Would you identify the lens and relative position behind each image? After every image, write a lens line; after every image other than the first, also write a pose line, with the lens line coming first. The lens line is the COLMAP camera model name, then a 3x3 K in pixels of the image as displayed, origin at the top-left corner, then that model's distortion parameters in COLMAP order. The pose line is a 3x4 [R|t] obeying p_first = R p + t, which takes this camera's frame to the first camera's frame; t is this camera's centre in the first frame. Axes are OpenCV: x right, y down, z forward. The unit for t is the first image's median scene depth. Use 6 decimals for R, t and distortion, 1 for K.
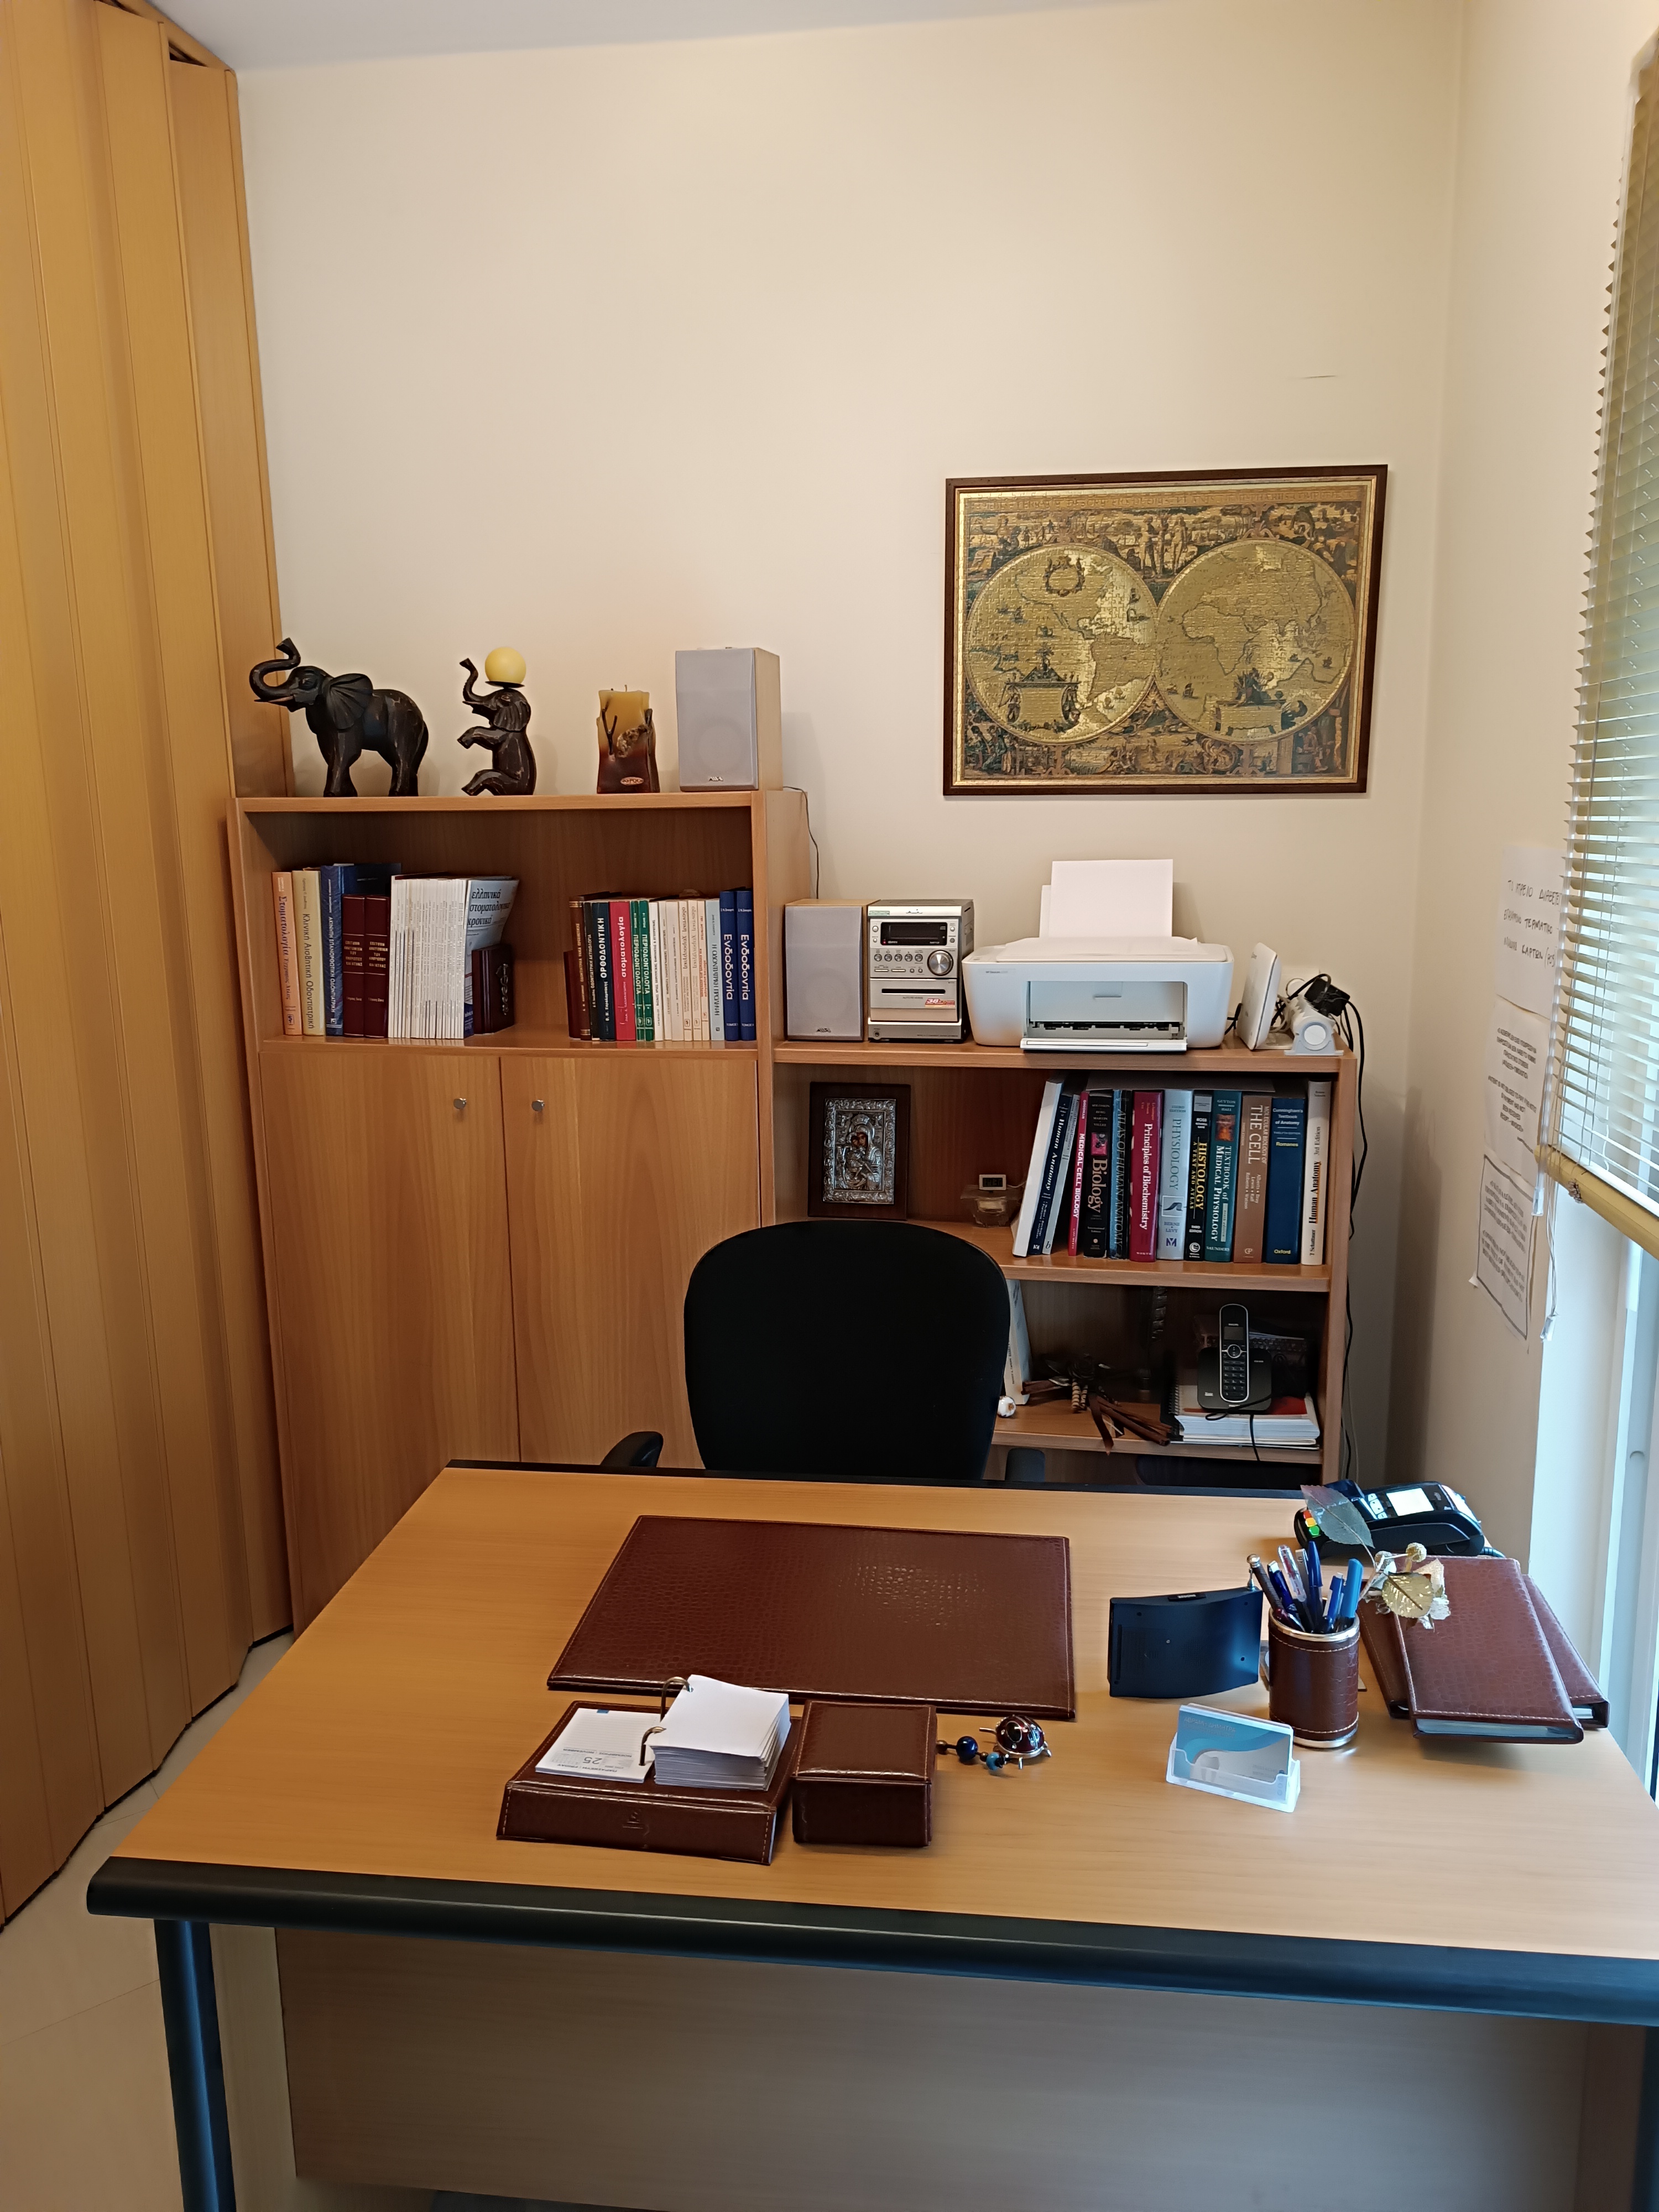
lens RADIAL K [[1574.0, 0, 828.1], [0, 1574.0, 1109.4], [0, 0, 1]] dist [0.030754, -0.031382]
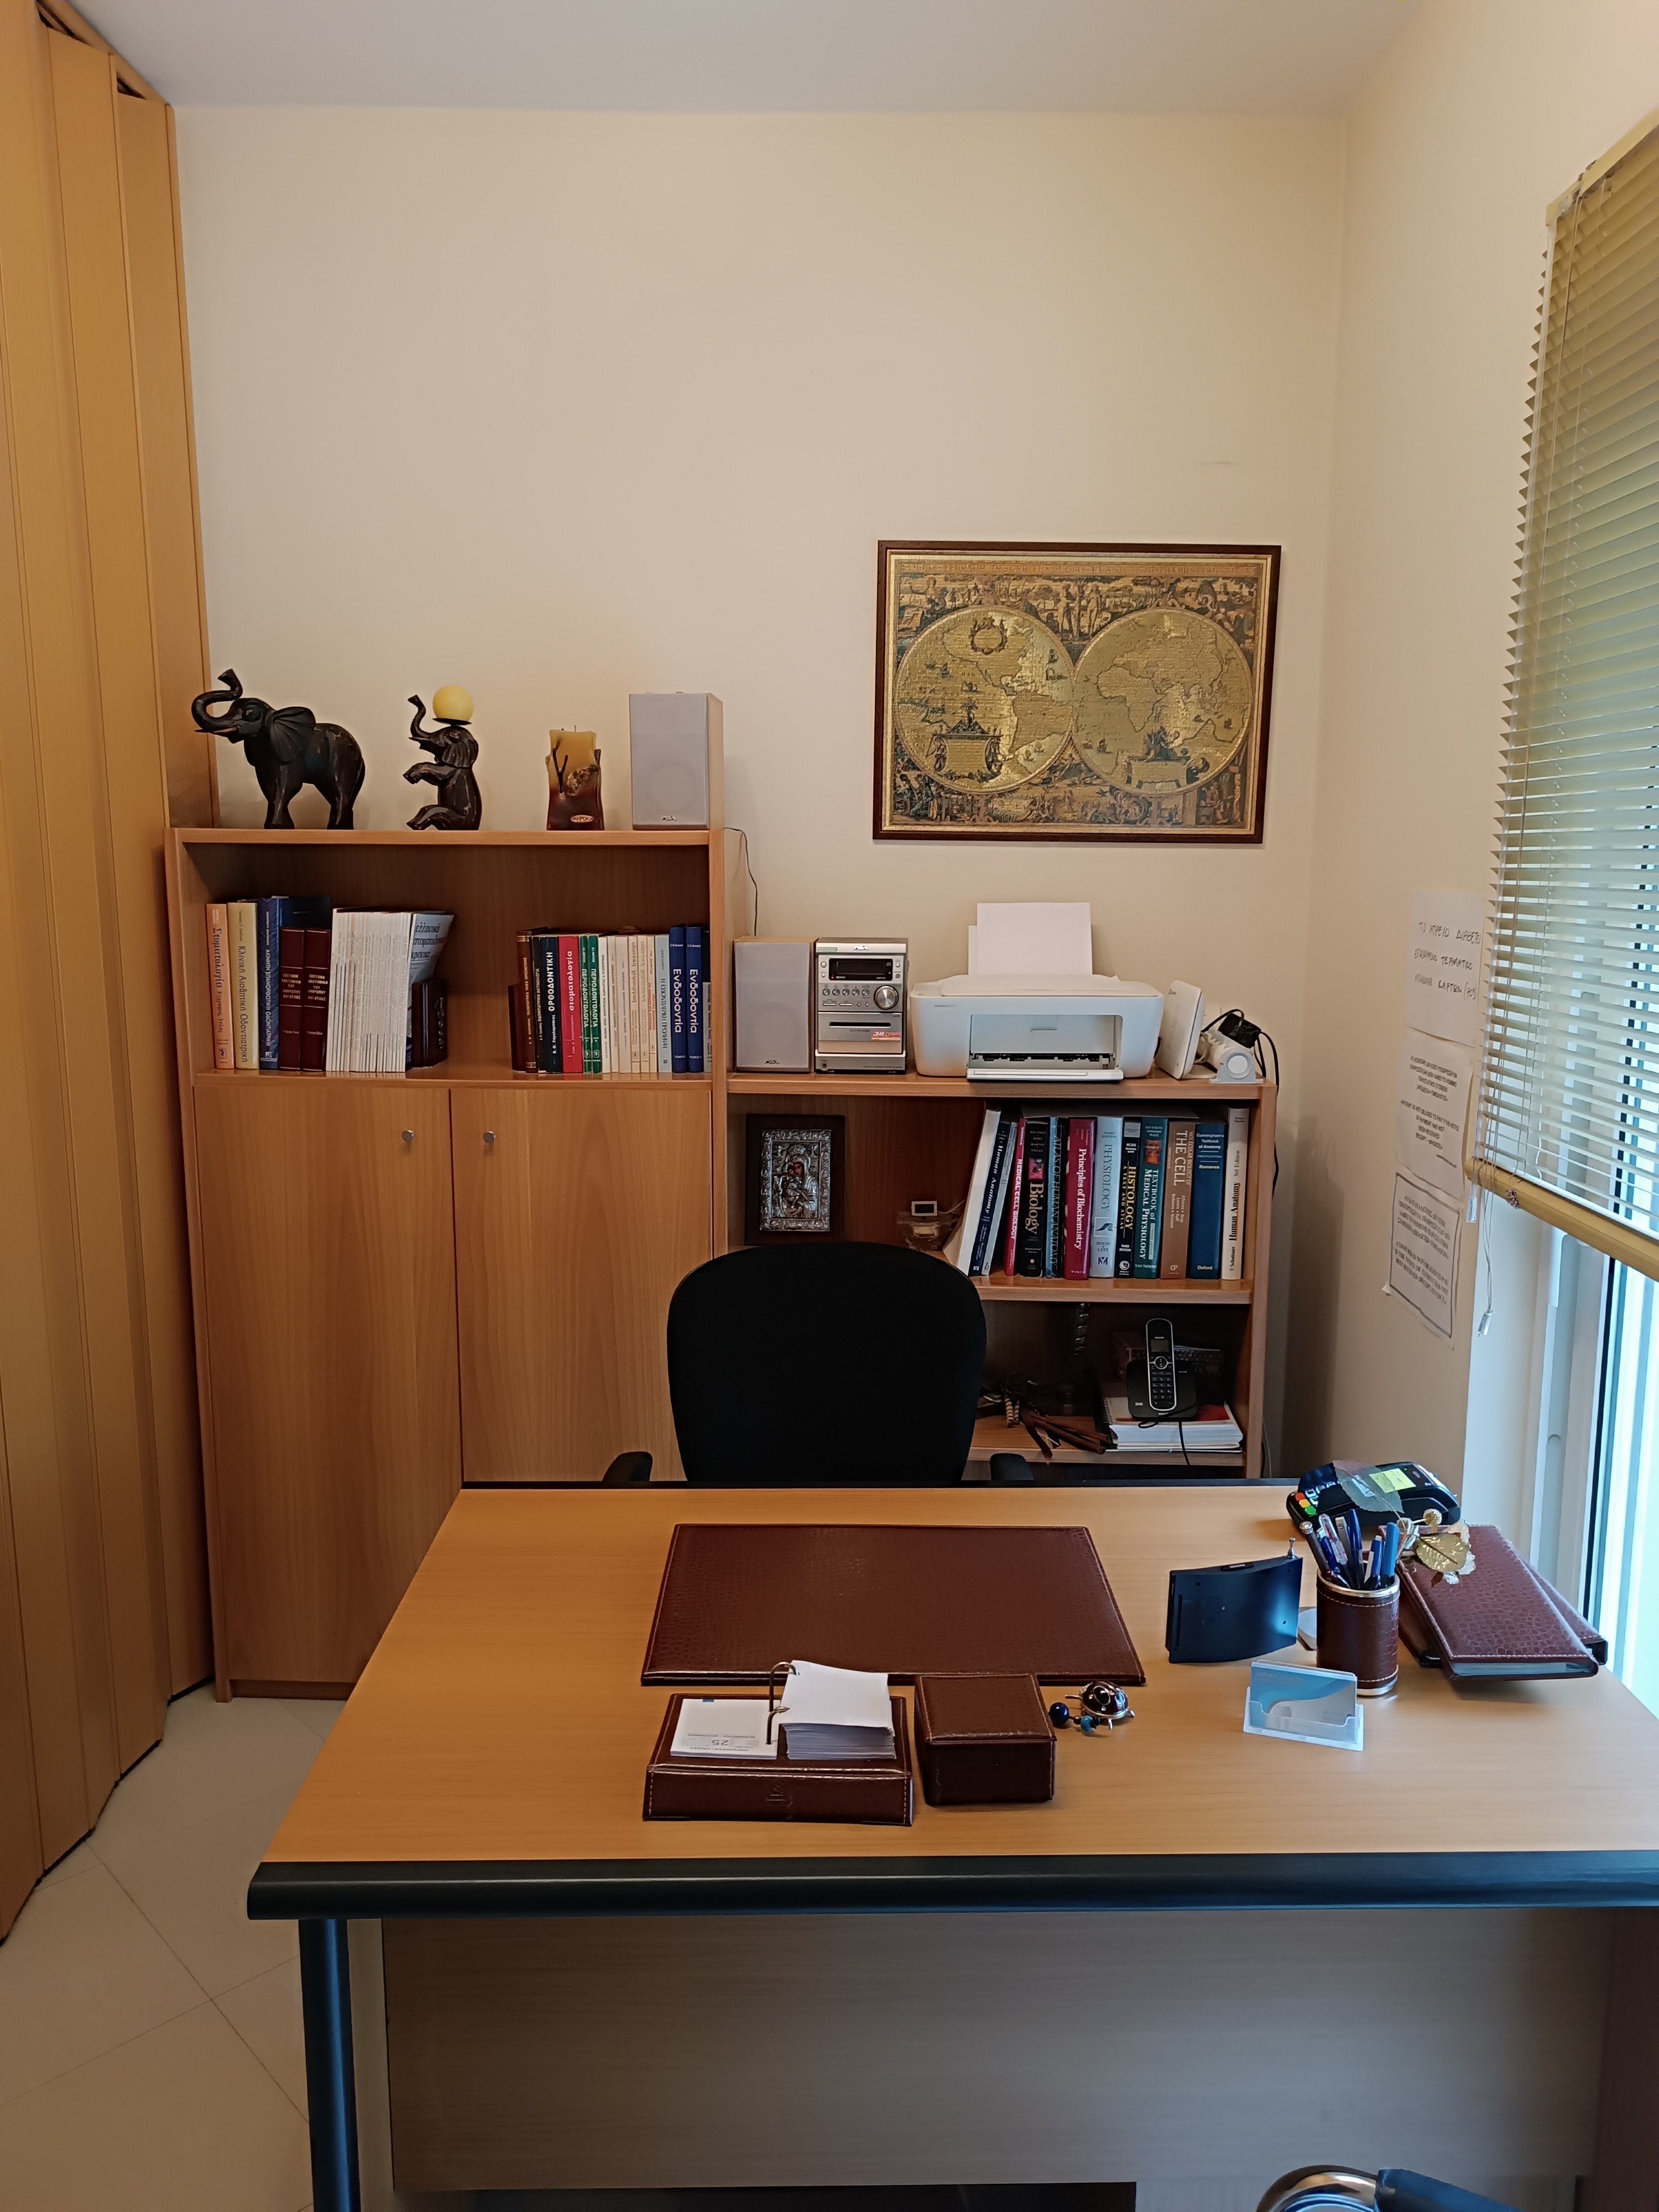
lens RADIAL K [[1574.0, 0, 827.3], [0, 1574.0, 1109.8], [0, 0, 1]] dist [0.030754, -0.031382]
pose [[0.990881, -0.005025, 0.134645, -0.108477], [0.009196, 0.999496, -0.030373, 0.013021], [-0.134424, 0.031334, 0.990428, -0.028515]]
